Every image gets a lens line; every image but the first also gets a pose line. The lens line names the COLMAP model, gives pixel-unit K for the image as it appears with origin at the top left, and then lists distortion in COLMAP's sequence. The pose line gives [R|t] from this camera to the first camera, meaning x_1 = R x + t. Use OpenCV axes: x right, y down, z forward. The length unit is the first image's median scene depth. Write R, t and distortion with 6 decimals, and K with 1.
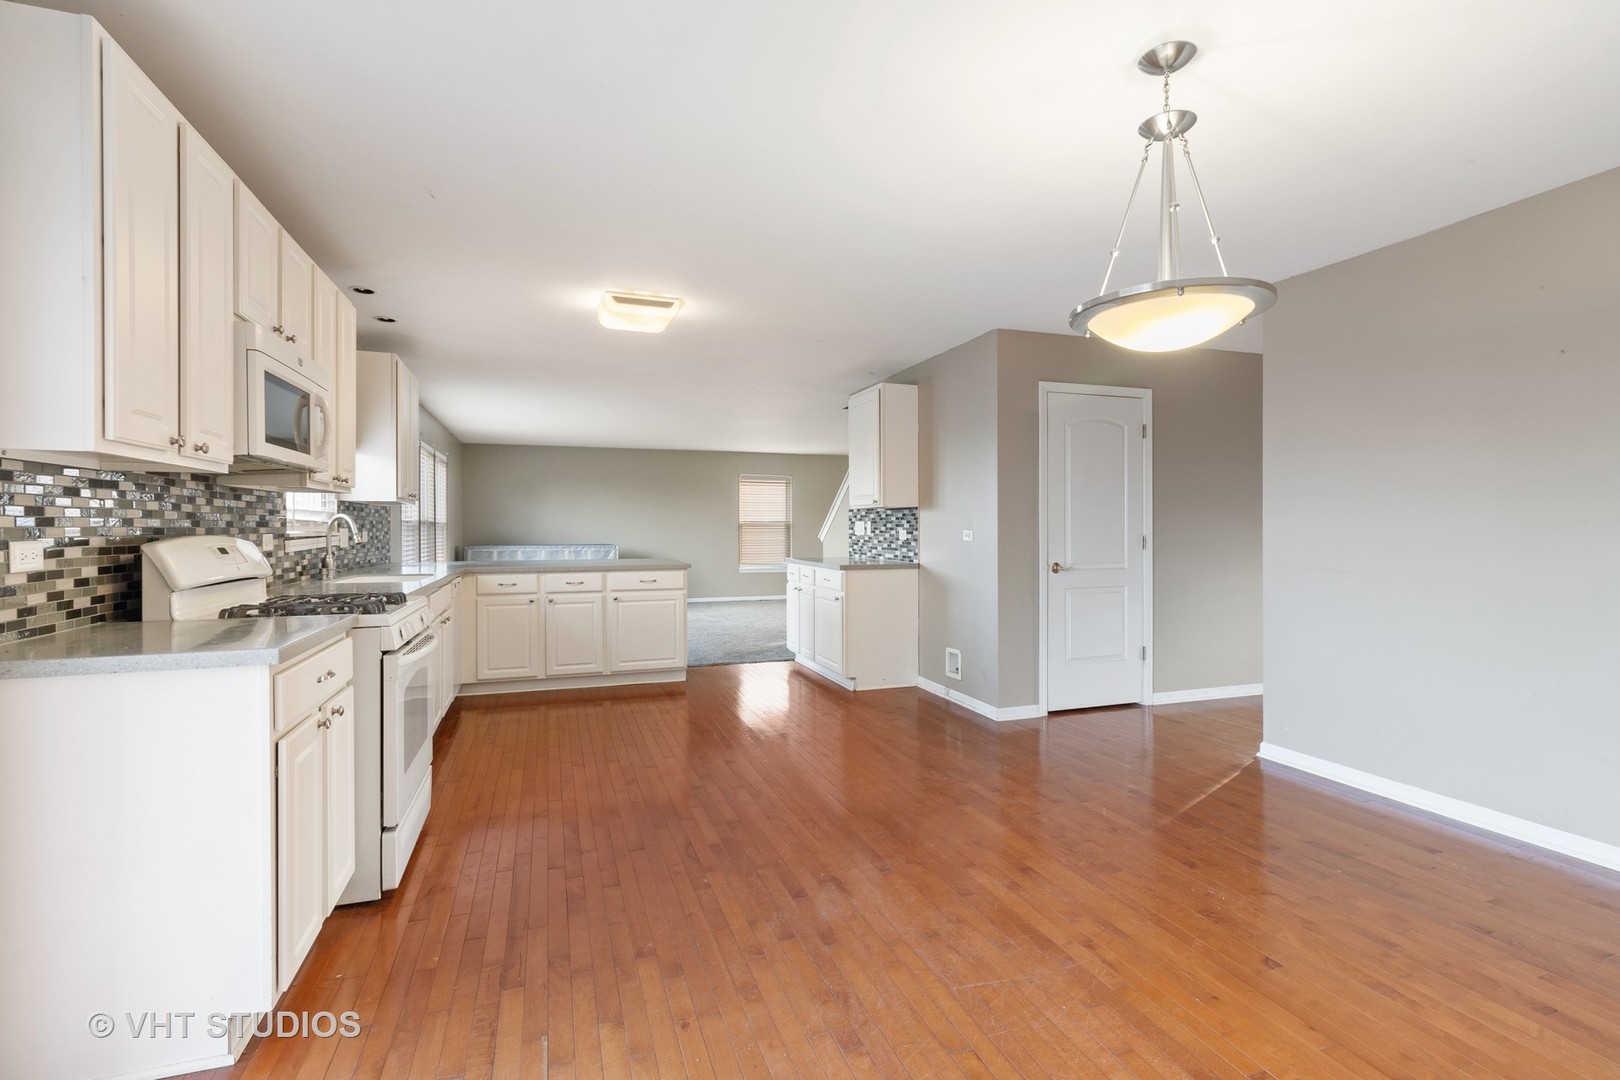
lens RADIAL K [[748.2, 0, 807.7], [0, 748.2, 542.1], [0, 0, 1]] dist [0.029073, 0.000271]
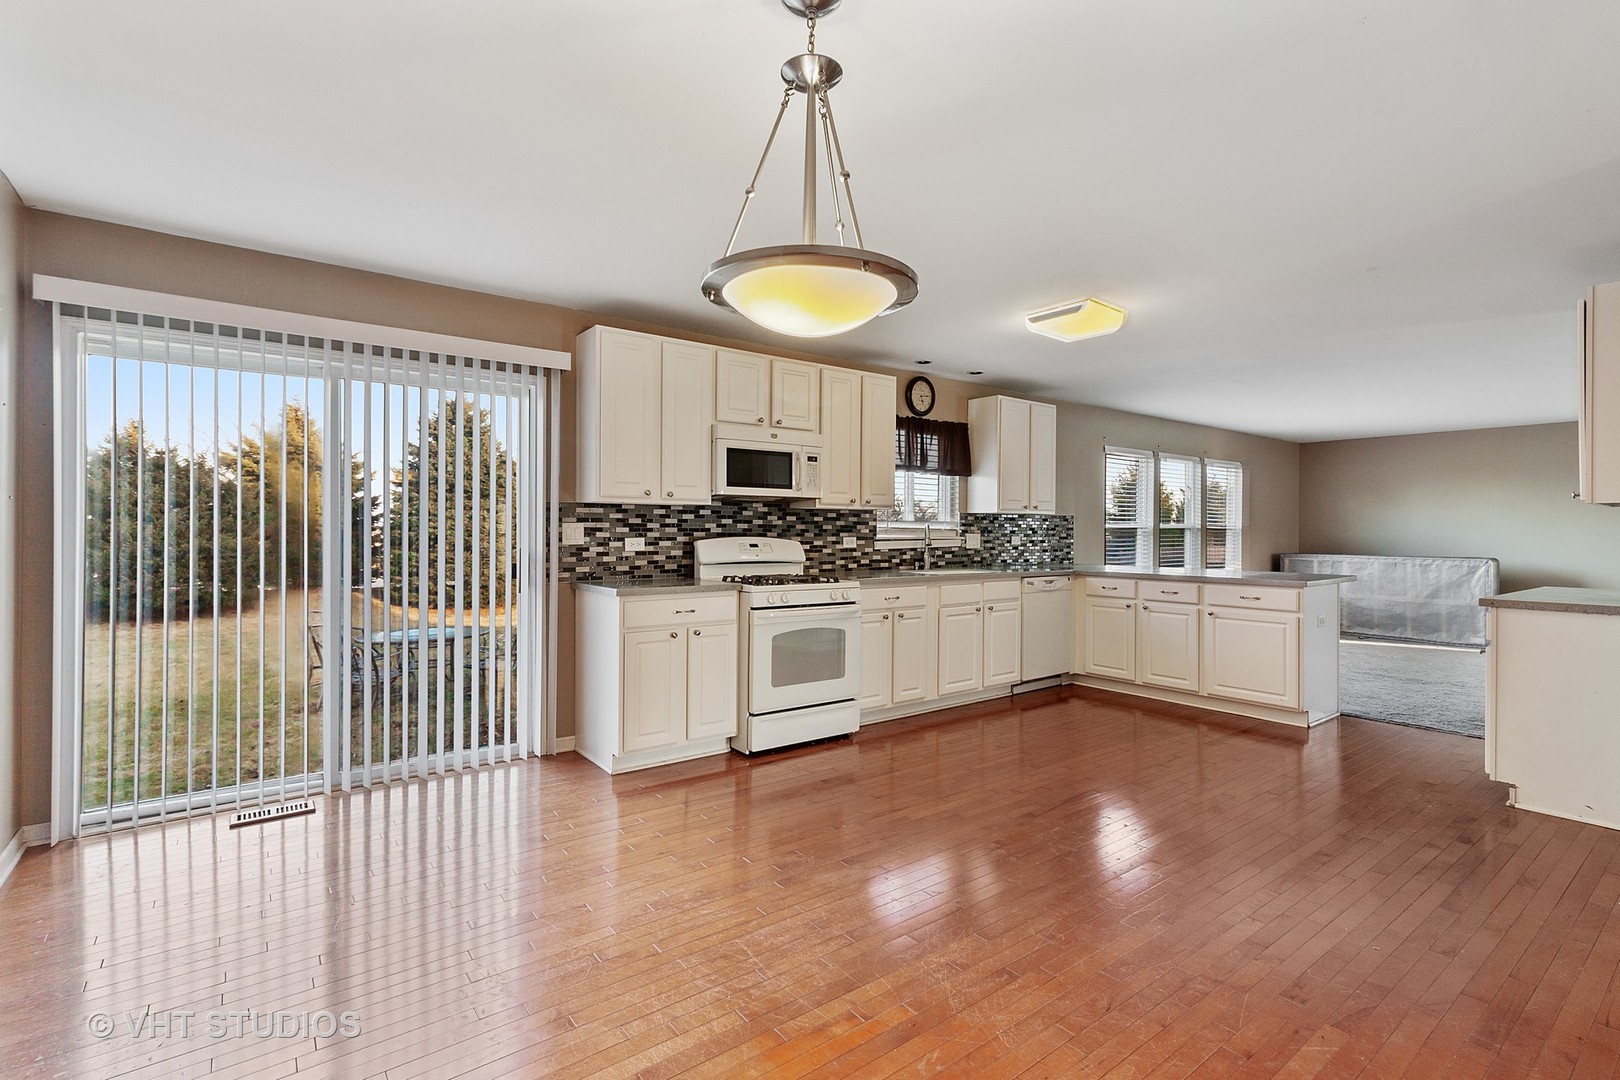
lens RADIAL K [[748.2, 0, 816.1], [0, 748.2, 533.9], [0, 0, 1]] dist [0.029073, 0.000271]
pose [[0.321677, 0.003970, -0.946841, 0.913721], [-0.022238, 0.999747, -0.003363, -0.012667], [0.946588, 0.022138, 0.321684, 0.518950]]
